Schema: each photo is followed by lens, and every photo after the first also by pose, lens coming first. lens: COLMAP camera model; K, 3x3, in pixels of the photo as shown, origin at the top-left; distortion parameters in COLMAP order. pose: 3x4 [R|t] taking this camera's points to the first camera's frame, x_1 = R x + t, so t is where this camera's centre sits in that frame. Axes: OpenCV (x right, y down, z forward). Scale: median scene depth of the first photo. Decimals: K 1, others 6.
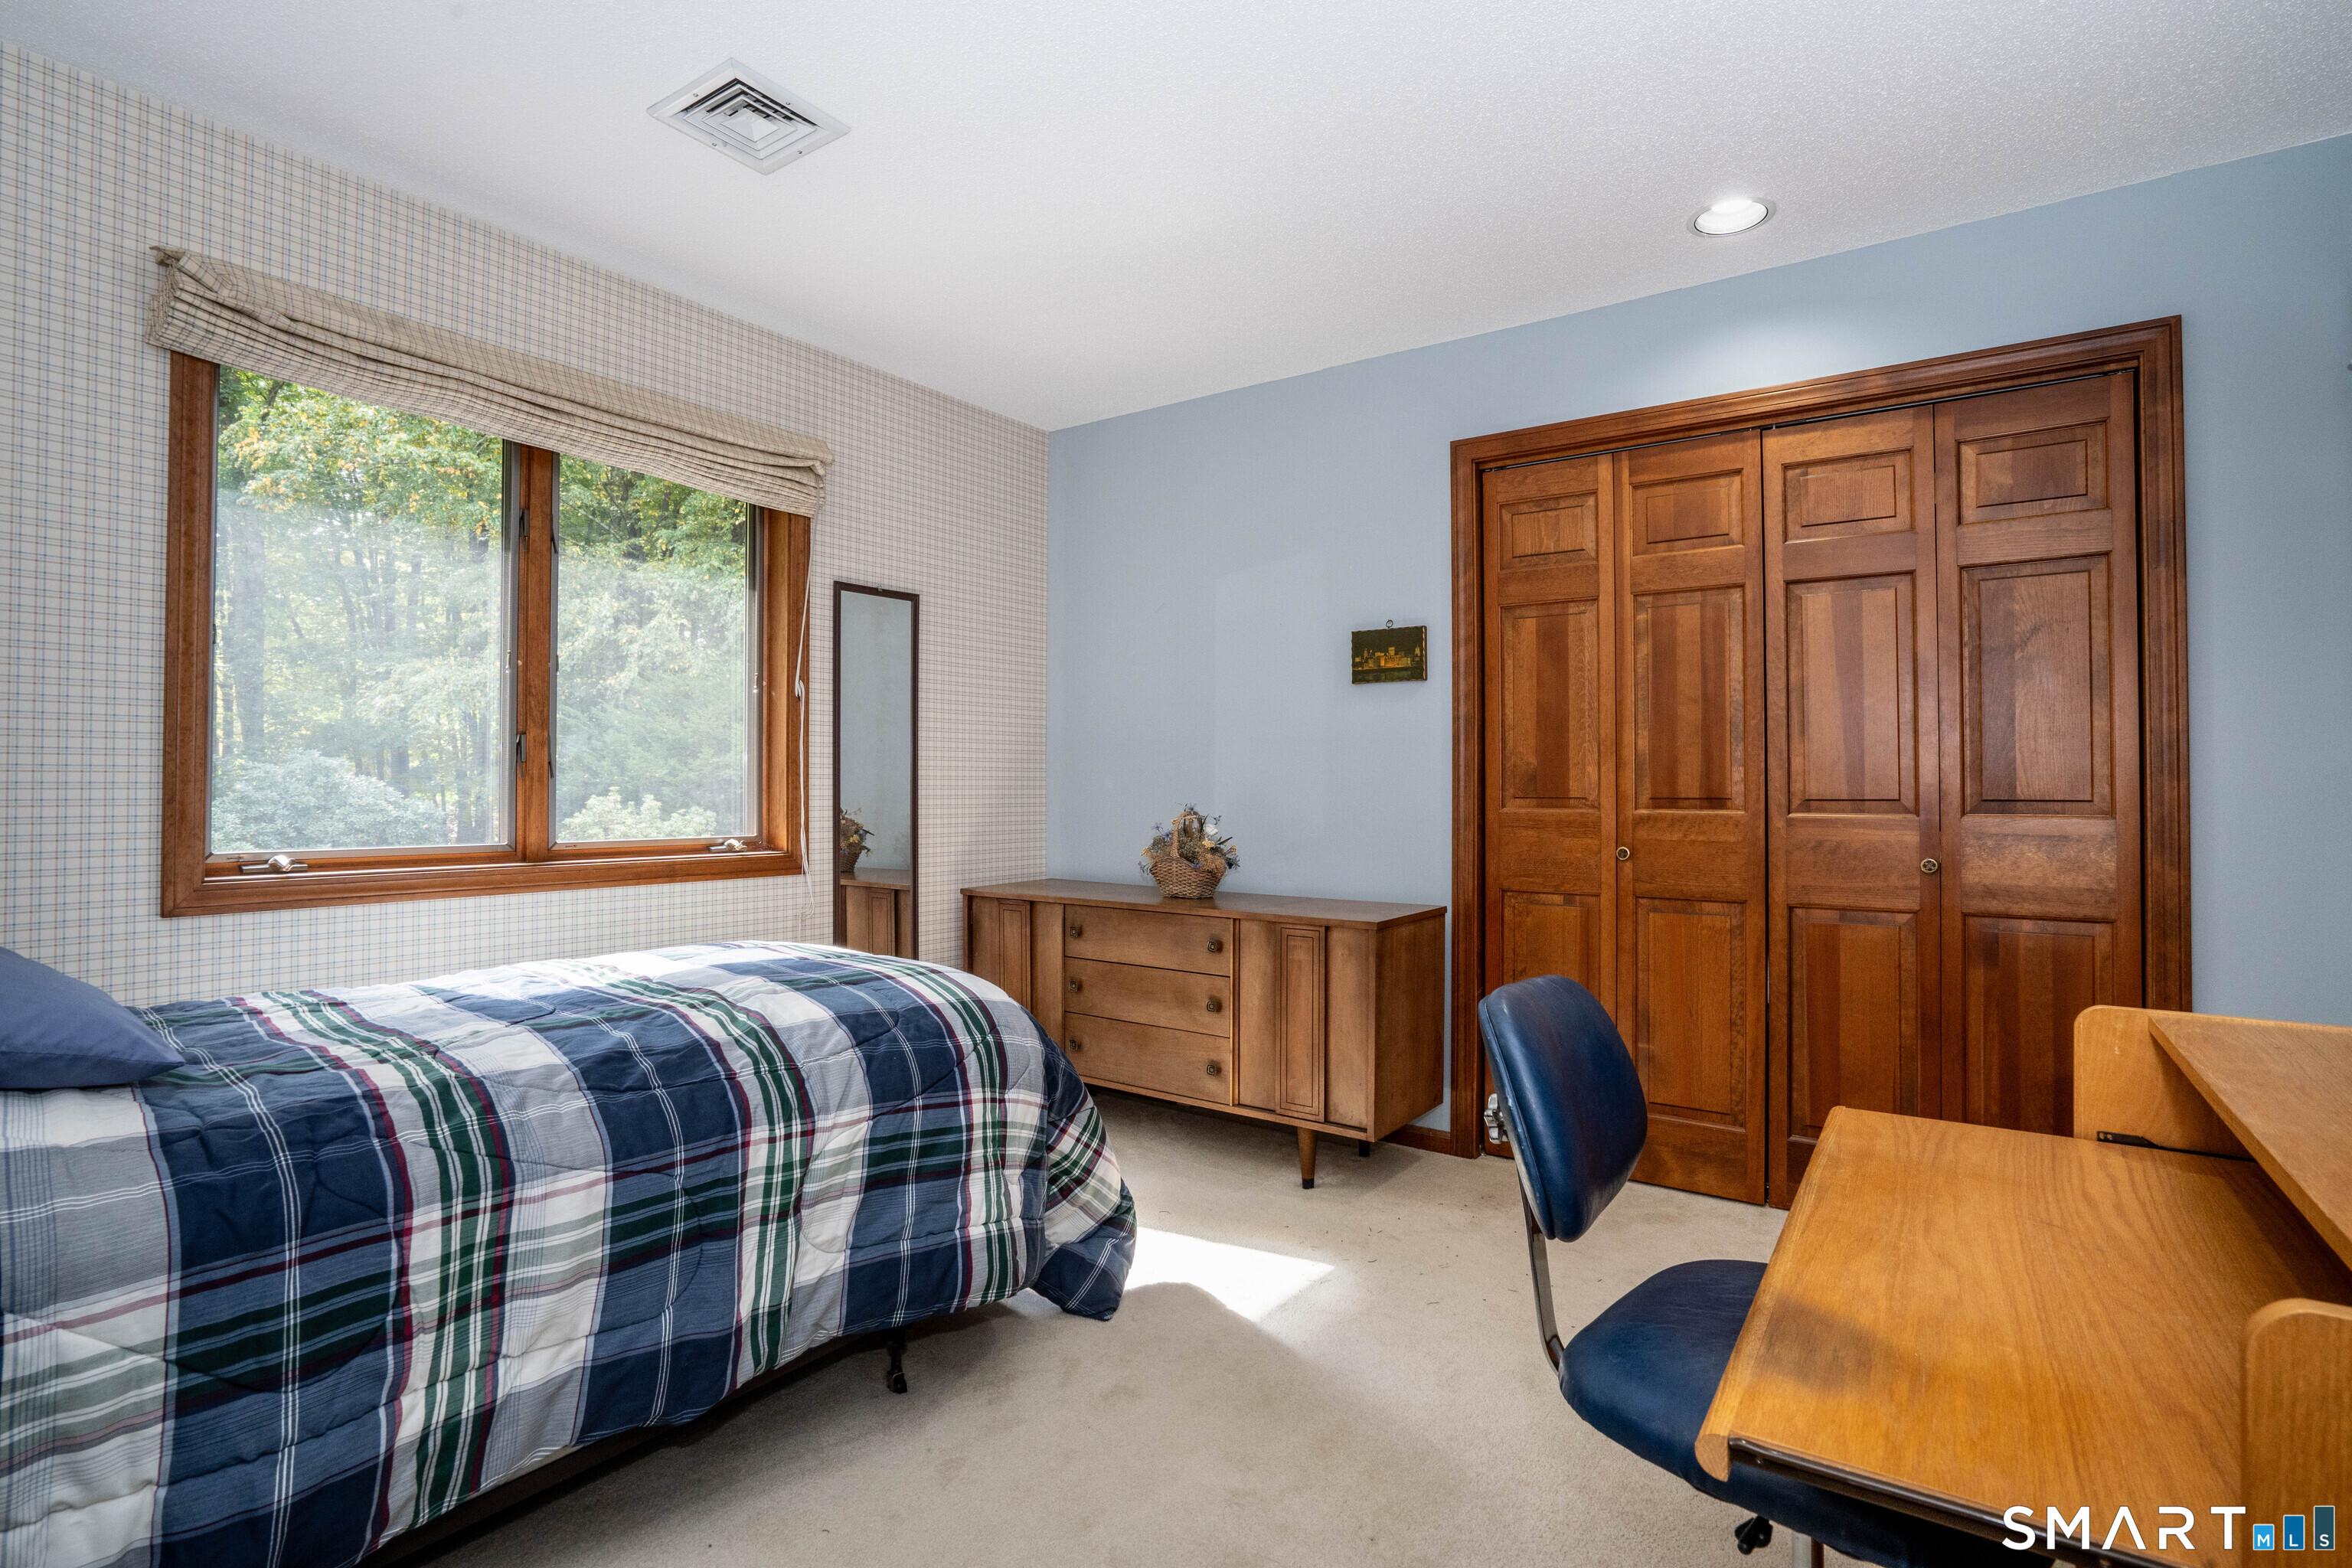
lens RADIAL K [[1153.2, 0, 1176.0], [0, 1153.2, 784.0], [0, 0, 1]] dist [-0.000595, 0.000374]
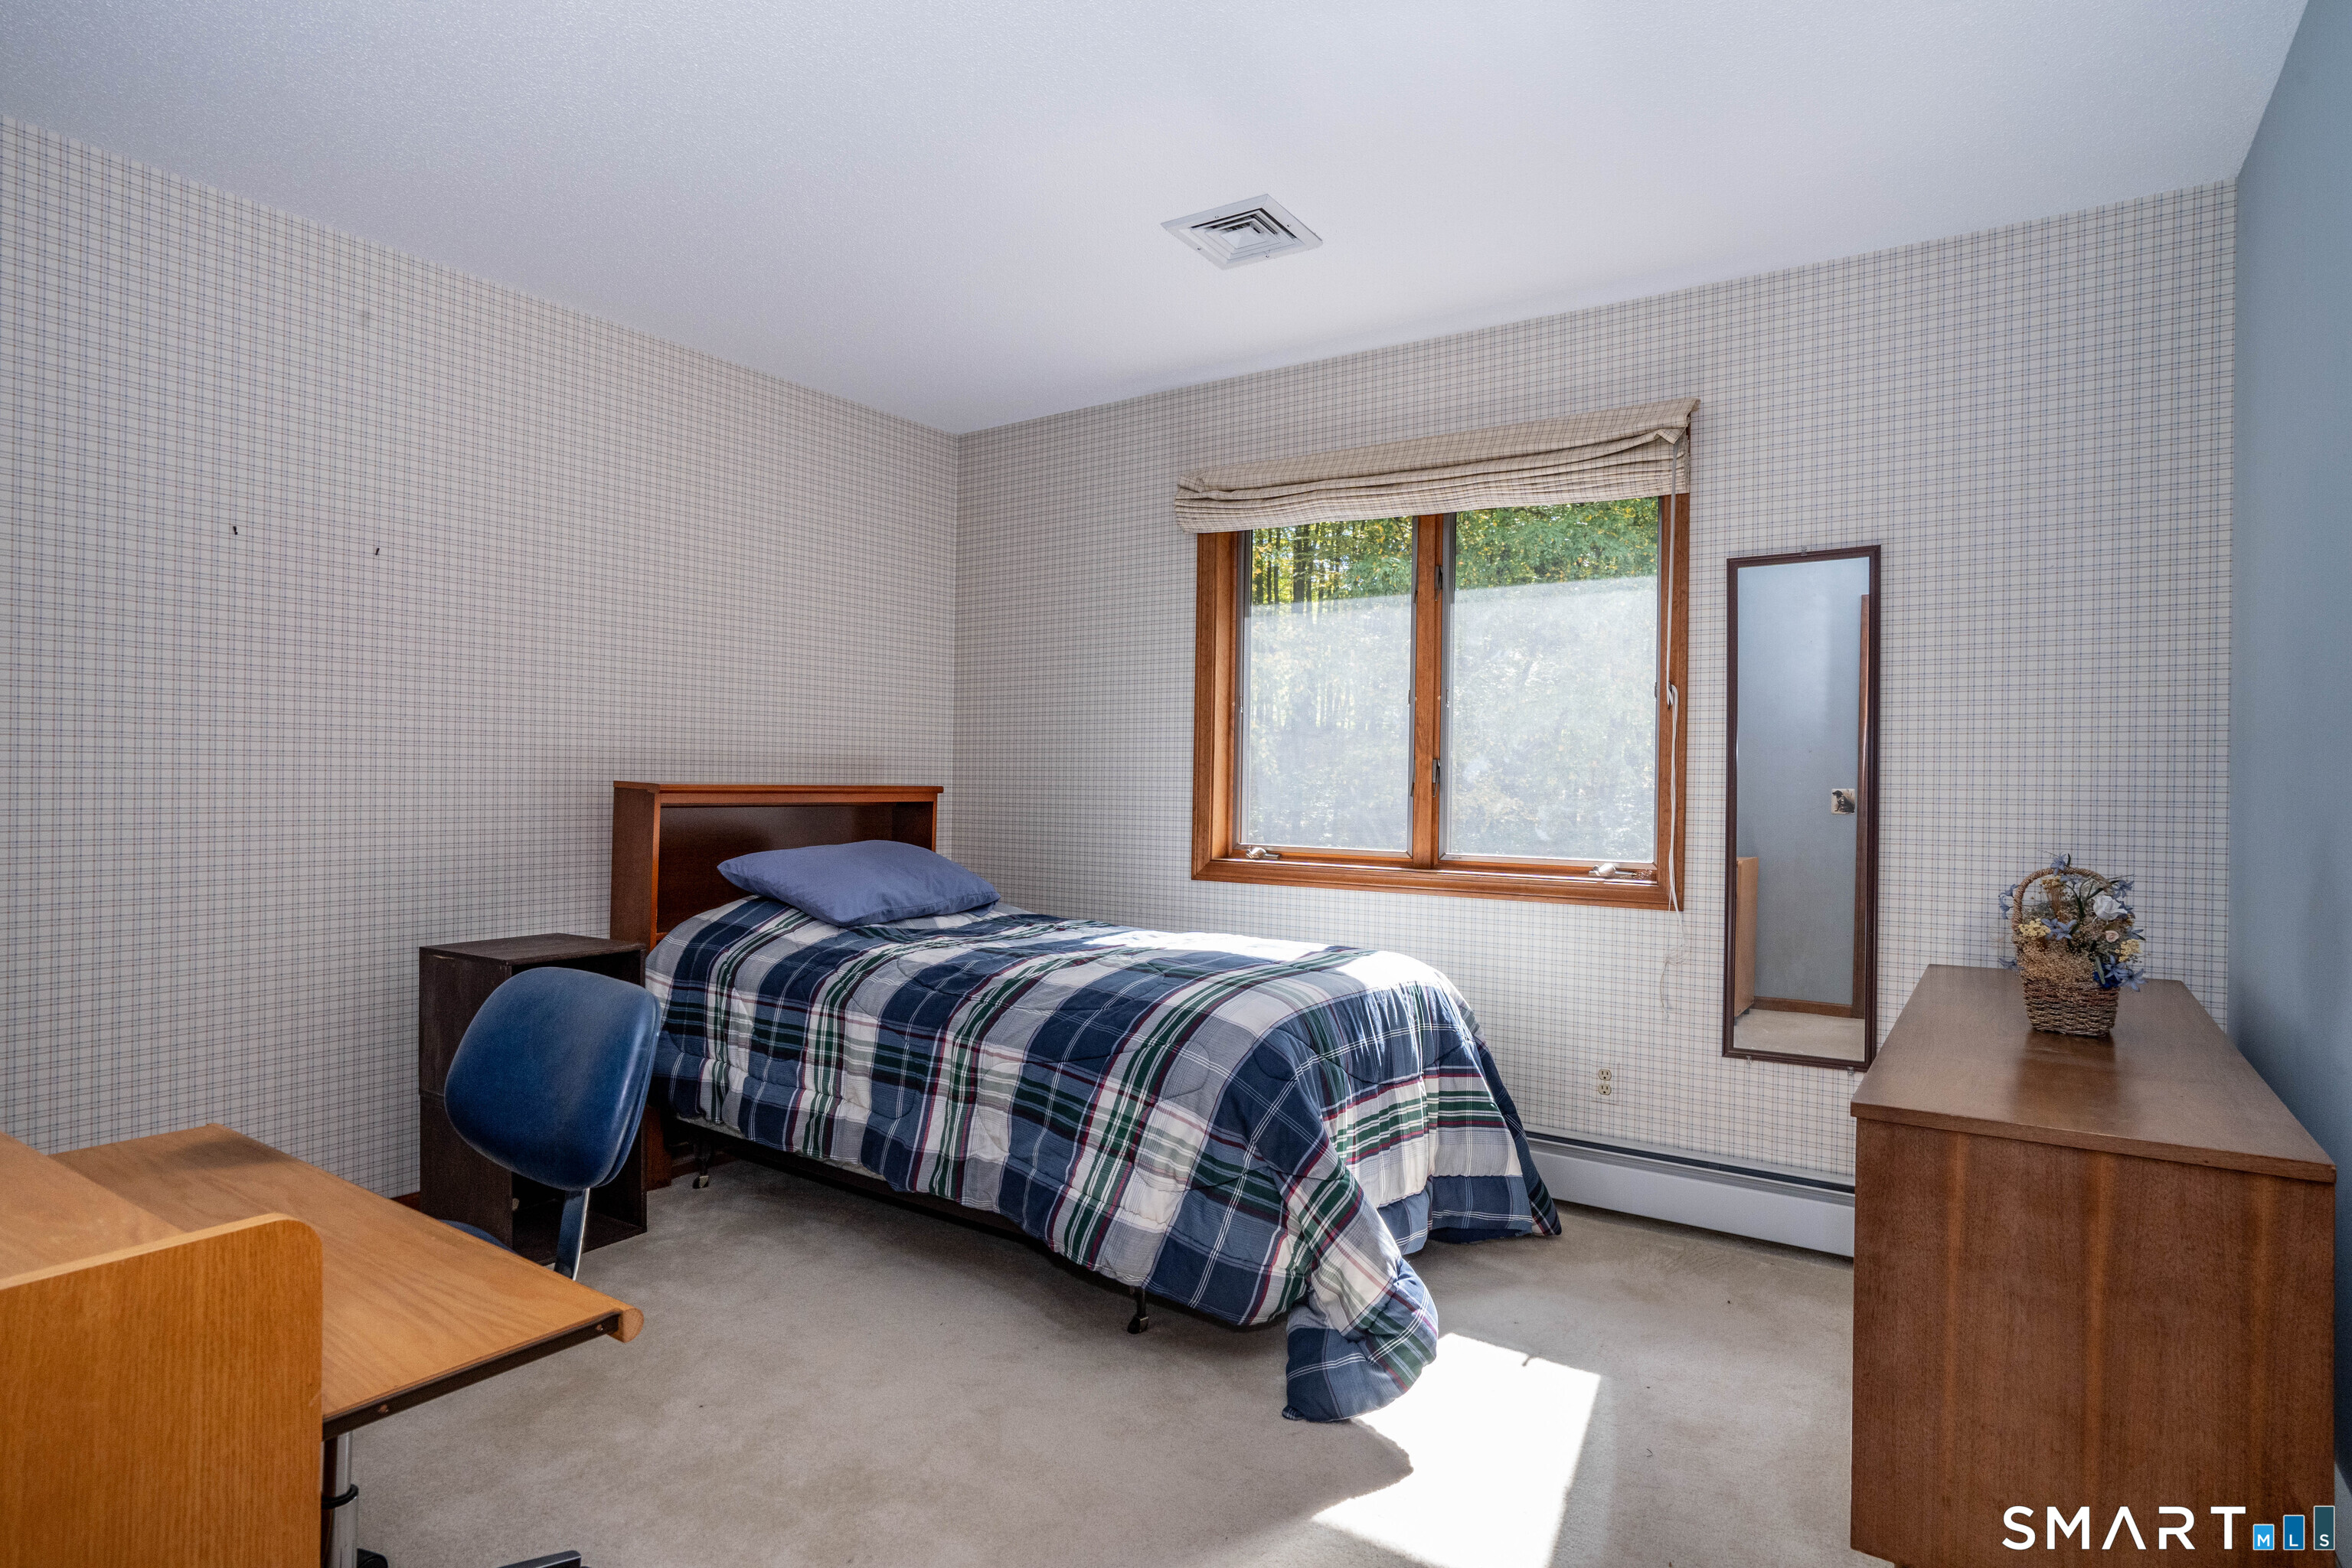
lens RADIAL K [[1259.2, 0, 1165.0], [0, 1259.2, 799.9], [0, 0, 1]] dist [-0.047289, -0.000024]
pose [[0.017849, 0.003207, -0.999836, 0.821046], [-0.015486, 0.999876, 0.002931, -0.001891], [0.999721, 0.015431, 0.017896, 0.830247]]
